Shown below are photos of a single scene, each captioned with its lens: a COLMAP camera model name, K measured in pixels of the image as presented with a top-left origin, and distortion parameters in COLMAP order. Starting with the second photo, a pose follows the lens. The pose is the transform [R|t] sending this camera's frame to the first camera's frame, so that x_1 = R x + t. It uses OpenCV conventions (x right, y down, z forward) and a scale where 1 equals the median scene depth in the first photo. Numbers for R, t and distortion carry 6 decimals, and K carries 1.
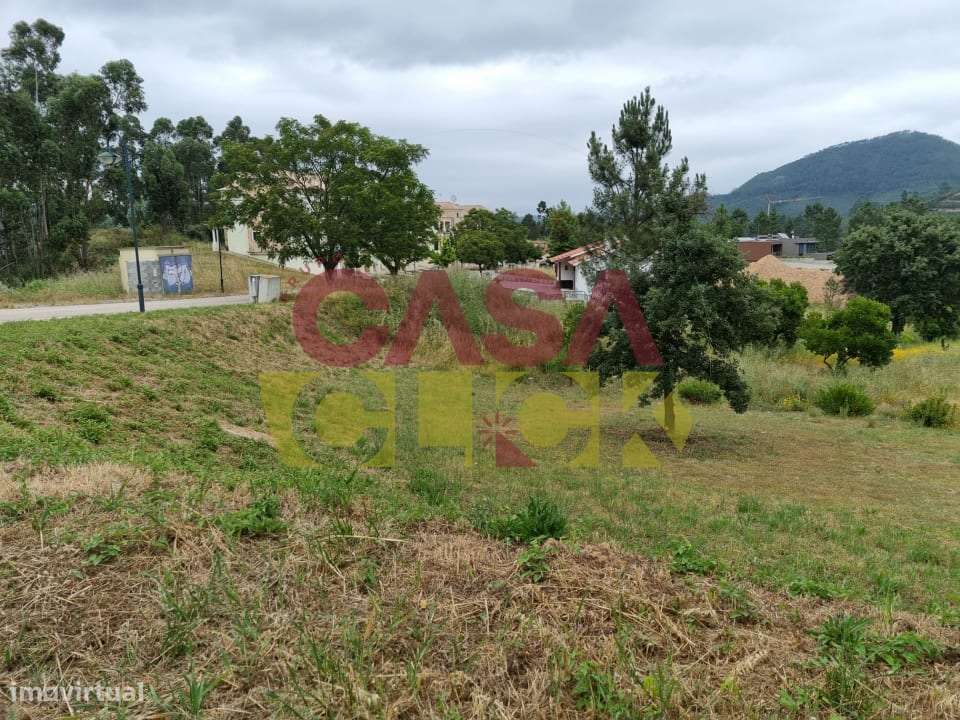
lens RADIAL K [[738.6, 0, 487.4], [0, 738.6, 365.7], [0, 0, 1]] dist [0.057460, -0.040245]
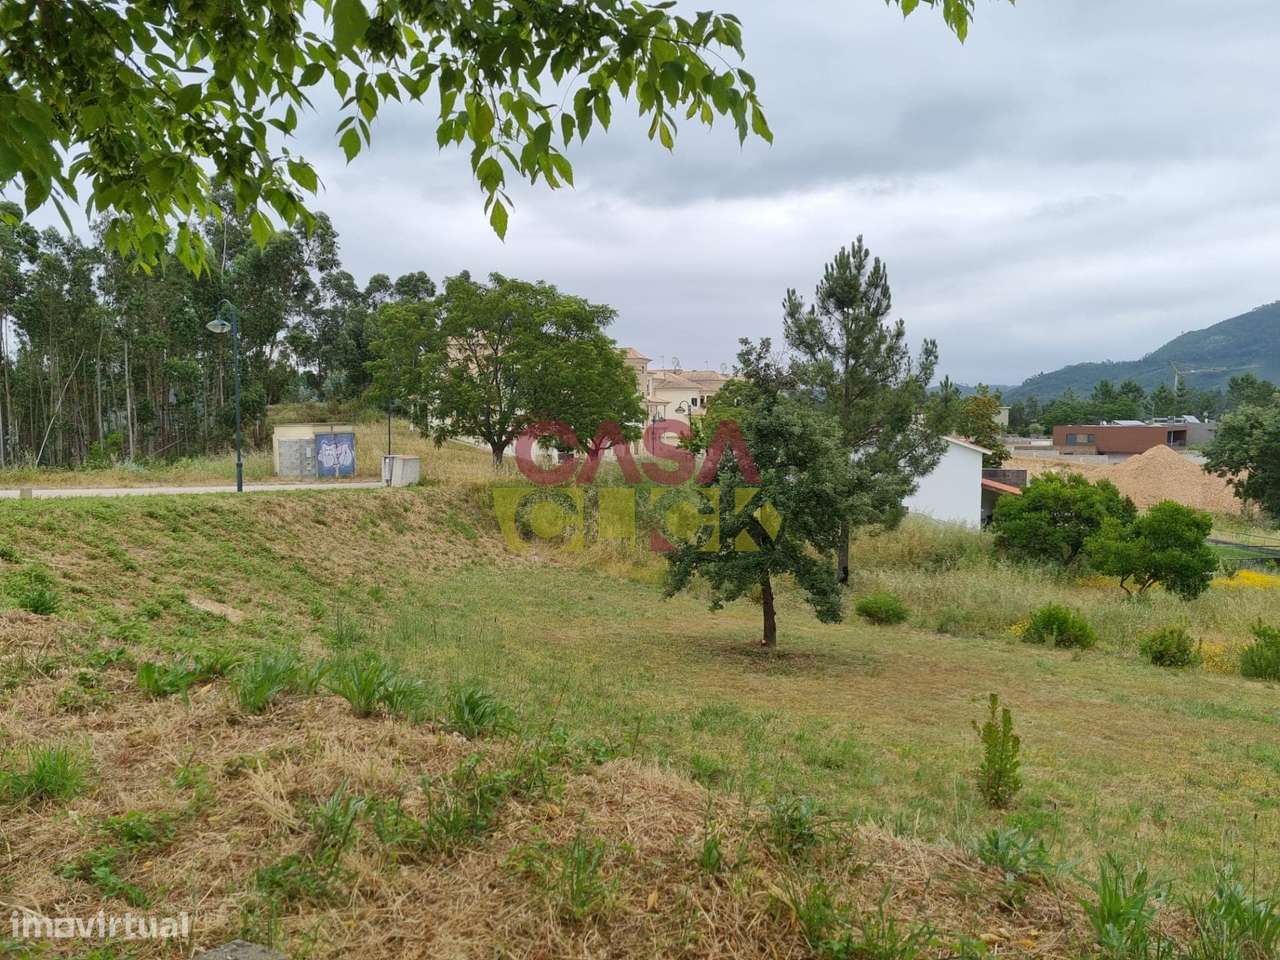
lens RADIAL K [[984.8, 0, 636.1], [0, 984.8, 479.1], [0, 0, 1]] dist [0.057460, -0.040245]
pose [[0.985225, 0.020939, -0.169979, 0.130277], [-0.039151, 0.993753, -0.104508, 0.011239], [0.166729, 0.109619, 0.979890, -0.059028]]
